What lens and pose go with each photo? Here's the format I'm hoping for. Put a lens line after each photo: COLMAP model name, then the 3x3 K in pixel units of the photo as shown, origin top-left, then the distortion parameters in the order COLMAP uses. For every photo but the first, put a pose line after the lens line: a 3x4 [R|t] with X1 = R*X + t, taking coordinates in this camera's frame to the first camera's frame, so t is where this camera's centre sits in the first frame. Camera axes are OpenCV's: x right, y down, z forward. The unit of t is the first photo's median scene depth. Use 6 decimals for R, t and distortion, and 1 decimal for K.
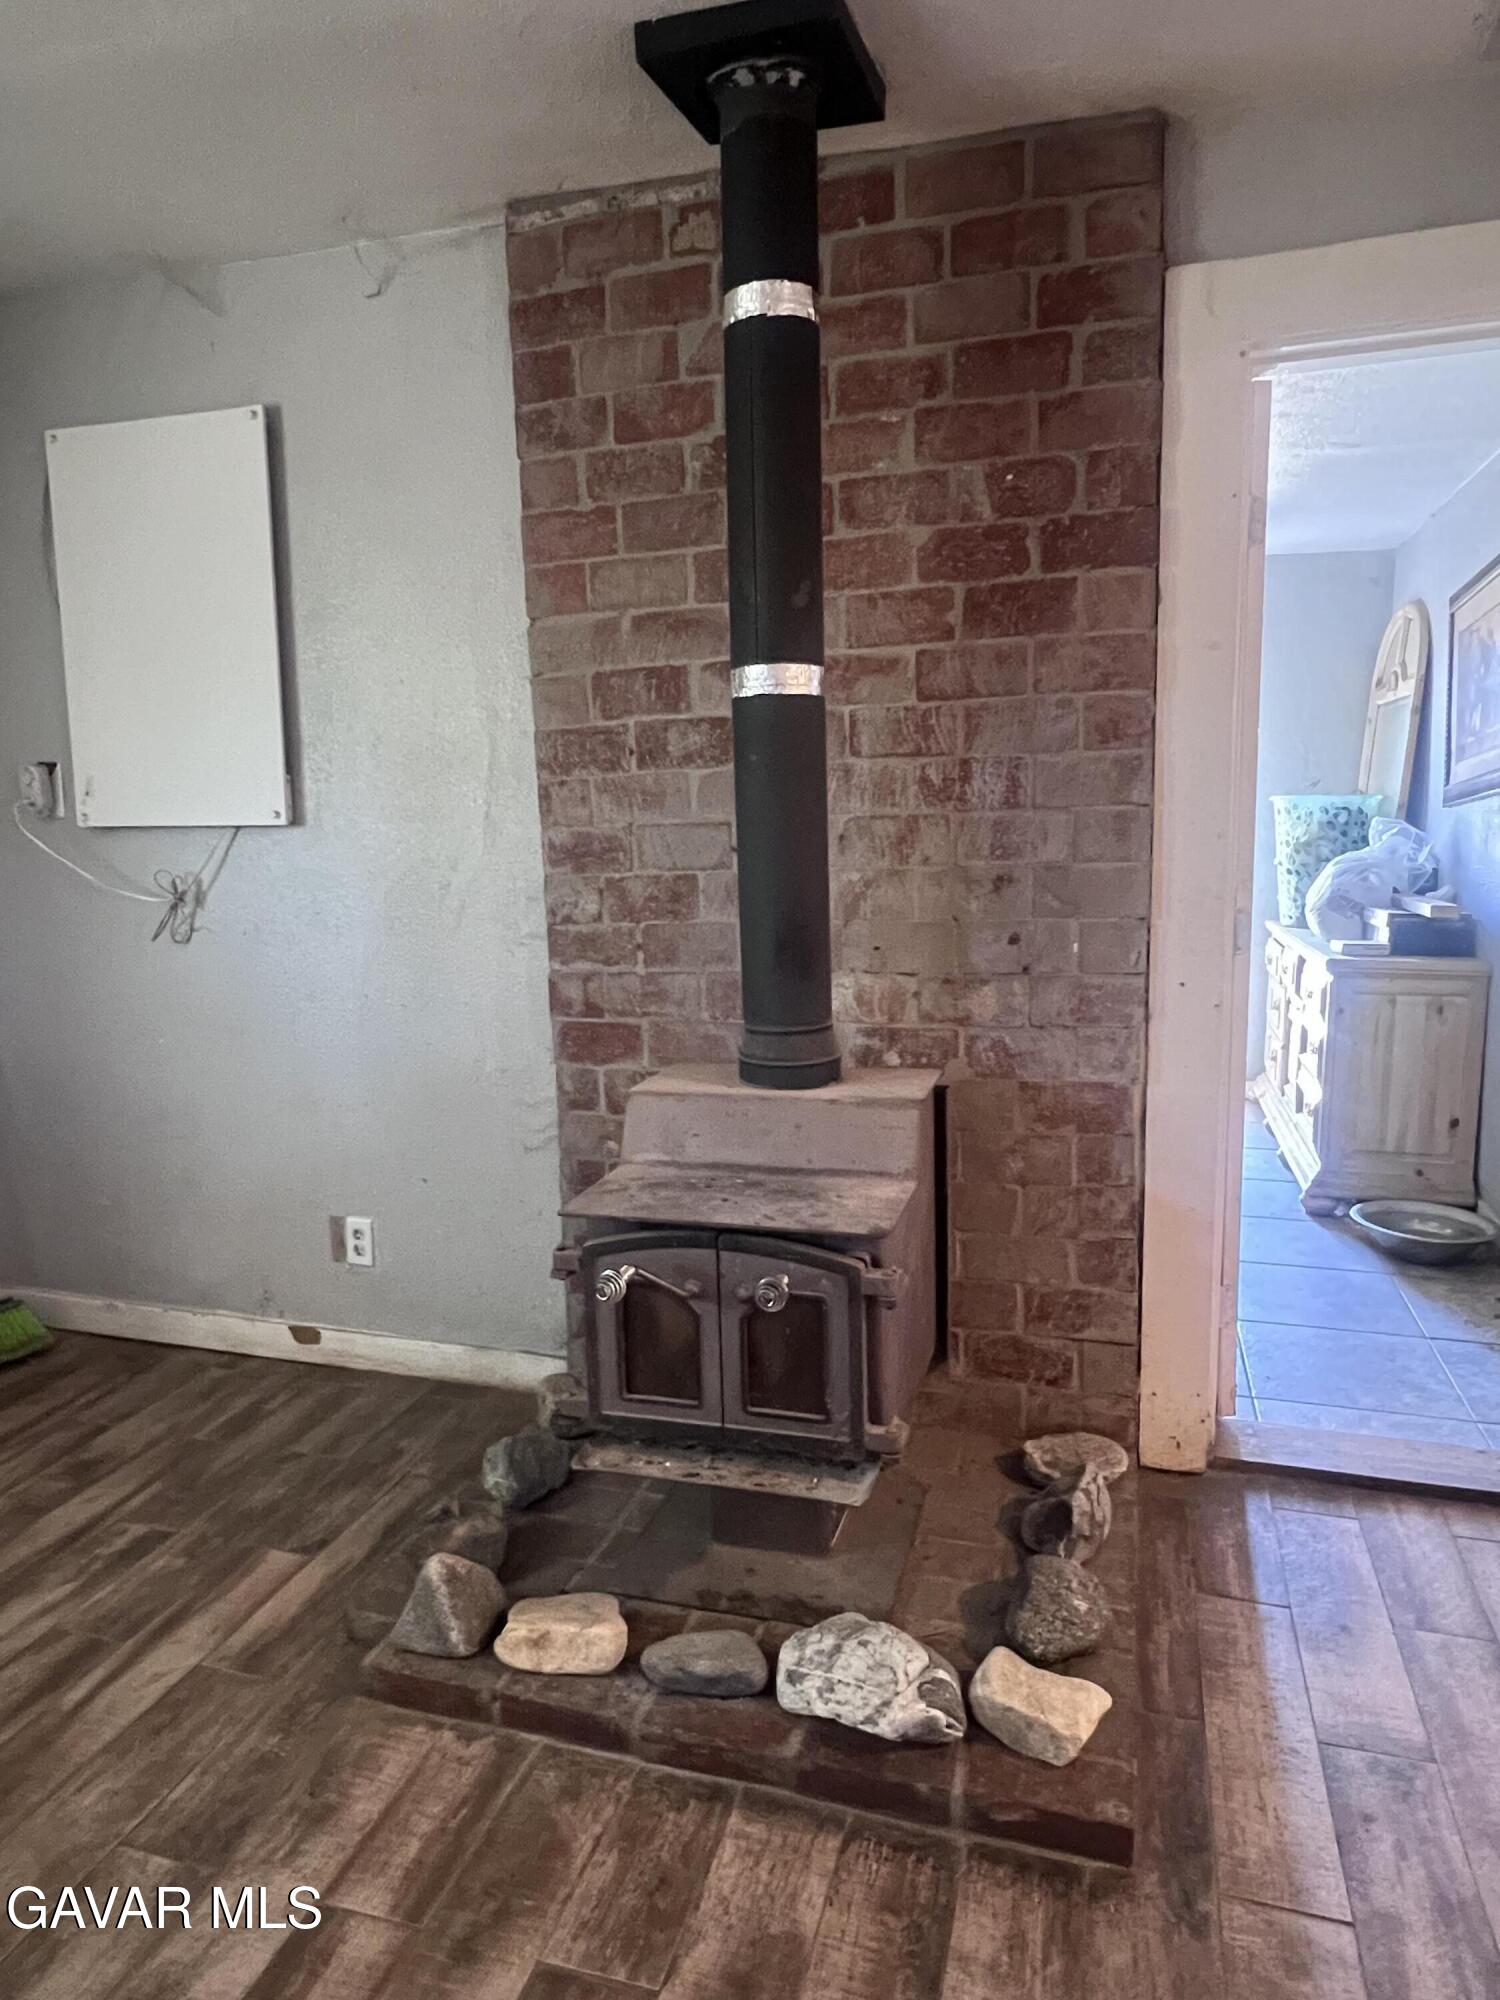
lens RADIAL K [[1231.7, 0, 750.0], [0, 1231.7, 992.0], [0, 0, 1]] dist [-0.002624, 0.000590]
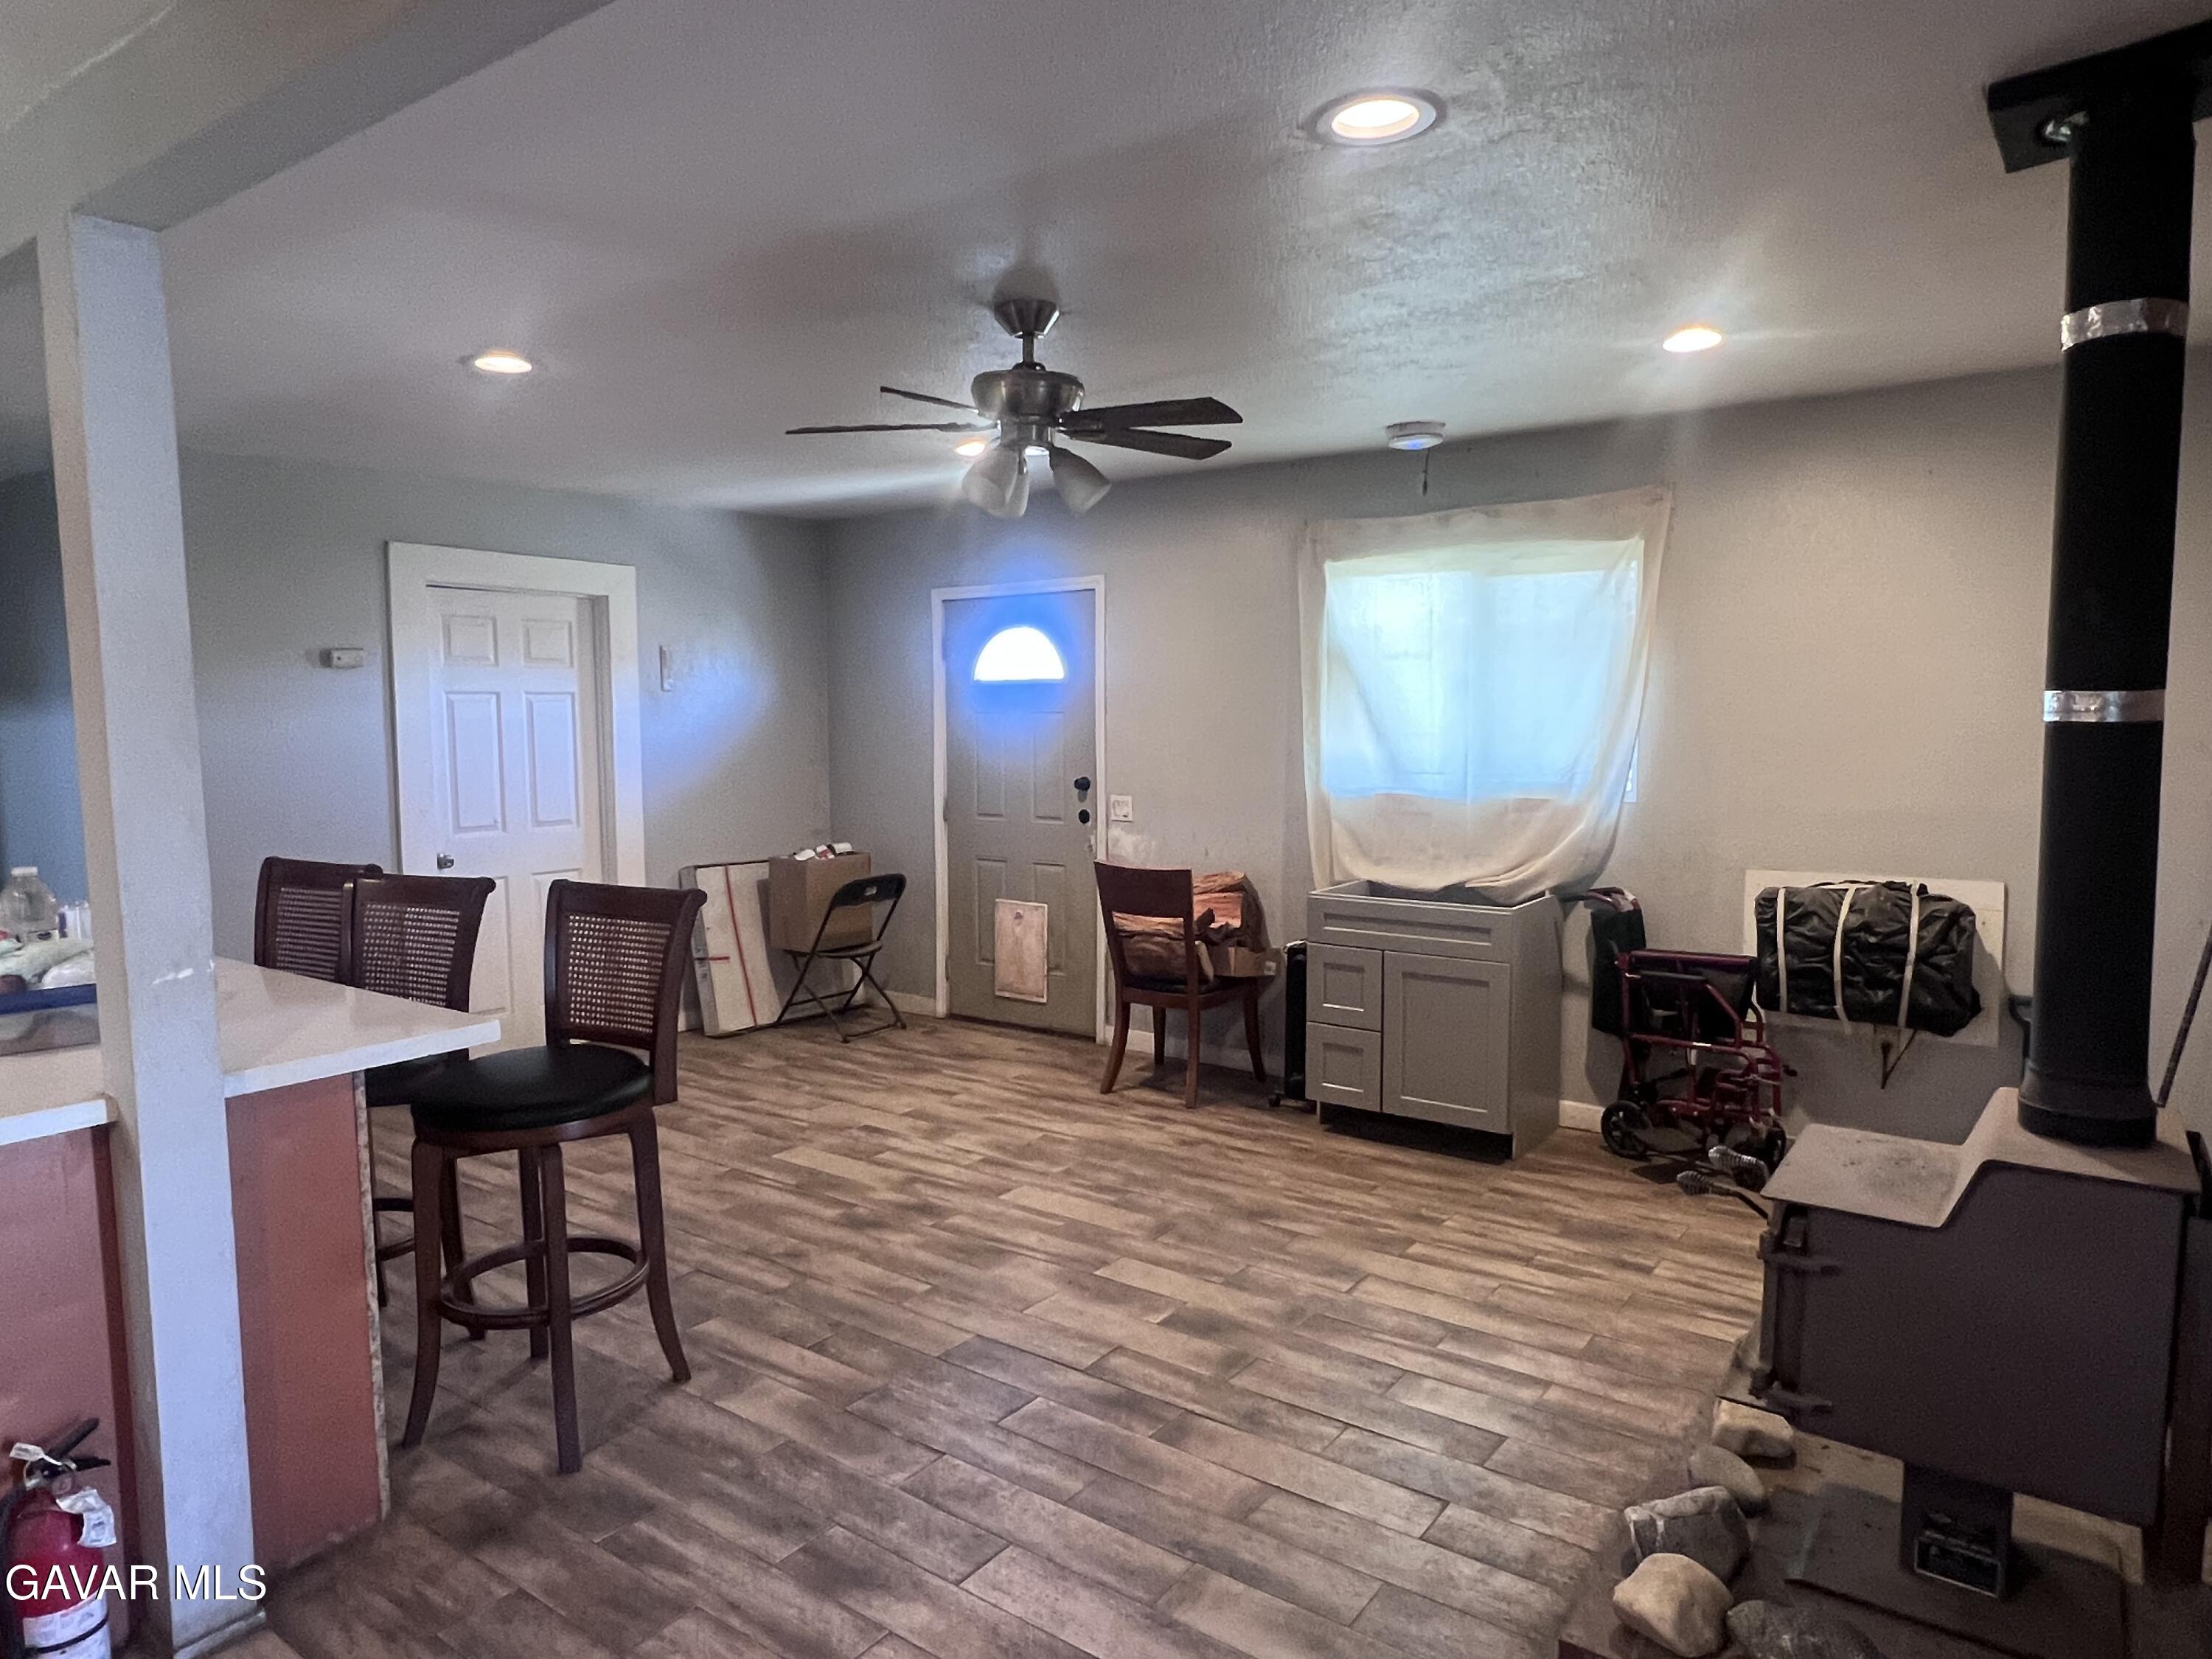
lens RADIAL K [[1362.2, 0, 1111.4], [0, 1362.2, 834.1], [0, 0, 1]] dist [-0.002624, 0.000590]
pose [[-0.320198, 0.104102, -0.941613, 1.070228], [-0.128369, 0.980009, 0.151999, -0.187890], [0.938613, 0.169544, -0.300434, 0.529451]]
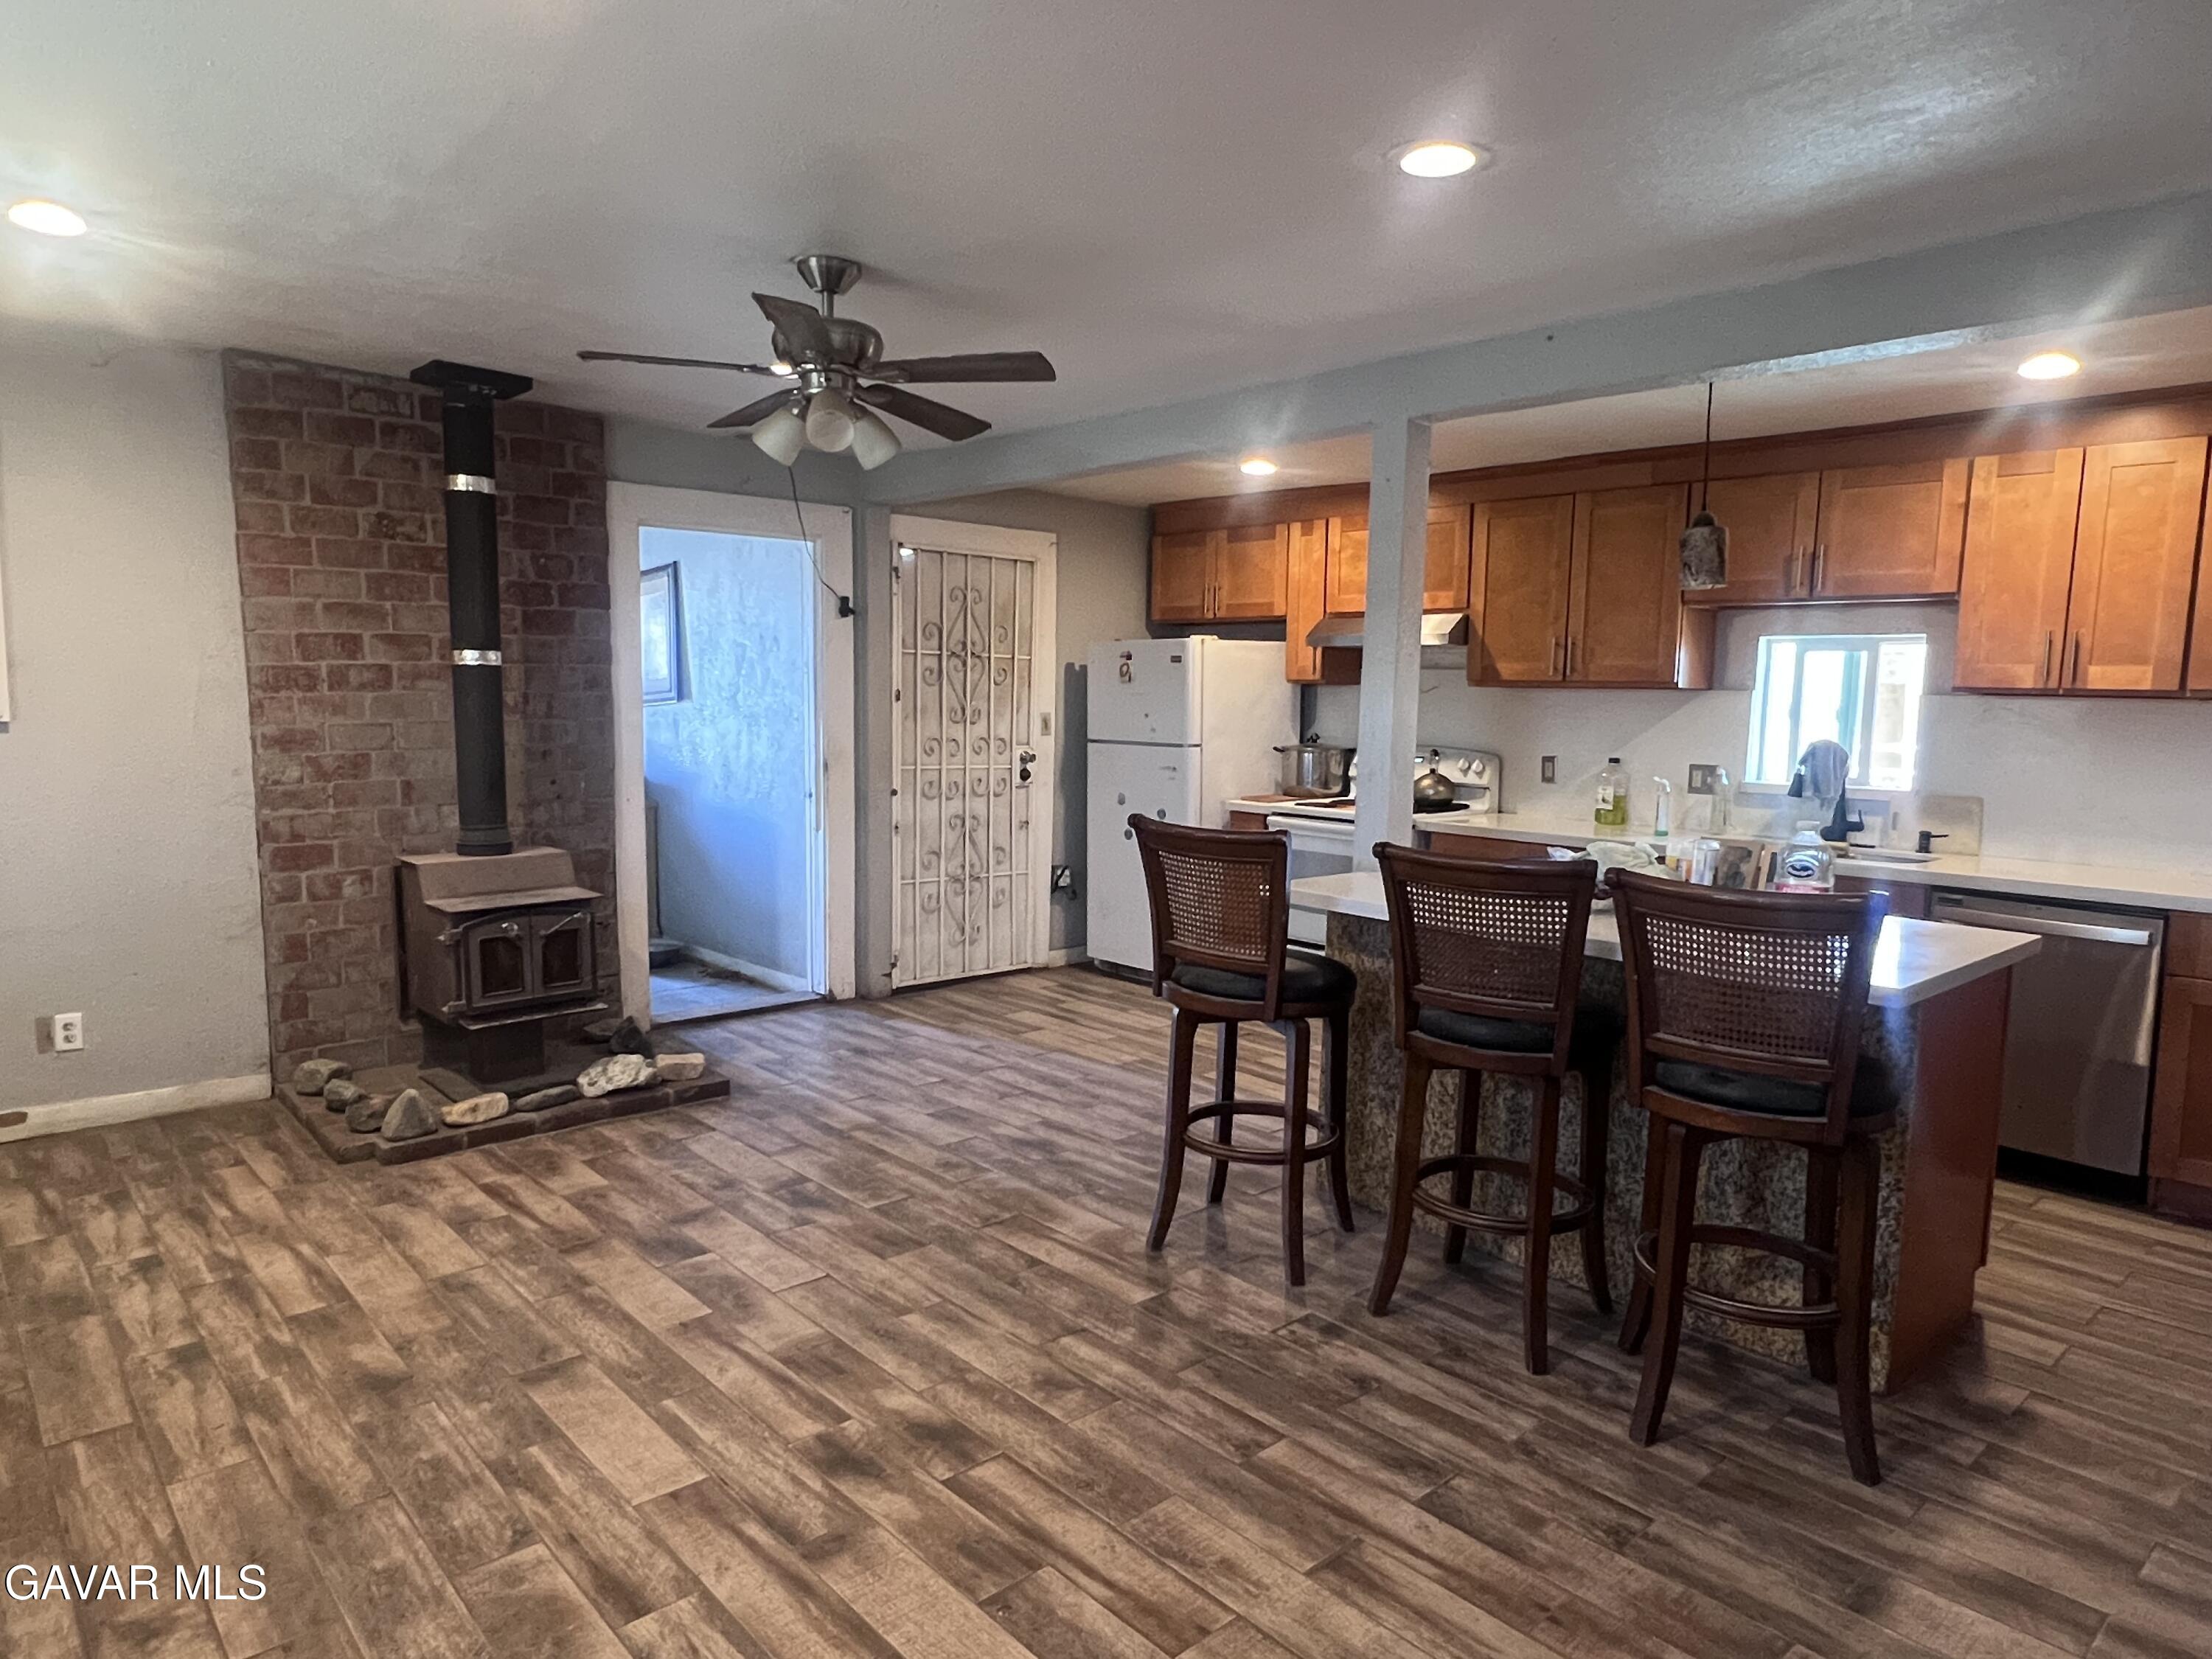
lens RADIAL K [[1362.2, 0, 1103.1], [0, 1362.2, 835.7], [0, 0, 1]] dist [-0.002624, 0.000590]
pose [[0.512646, -0.065496, 0.856098, -1.196466], [0.098099, 0.995025, 0.017382, 0.090929], [-0.852977, 0.075072, 0.516521, -0.885413]]
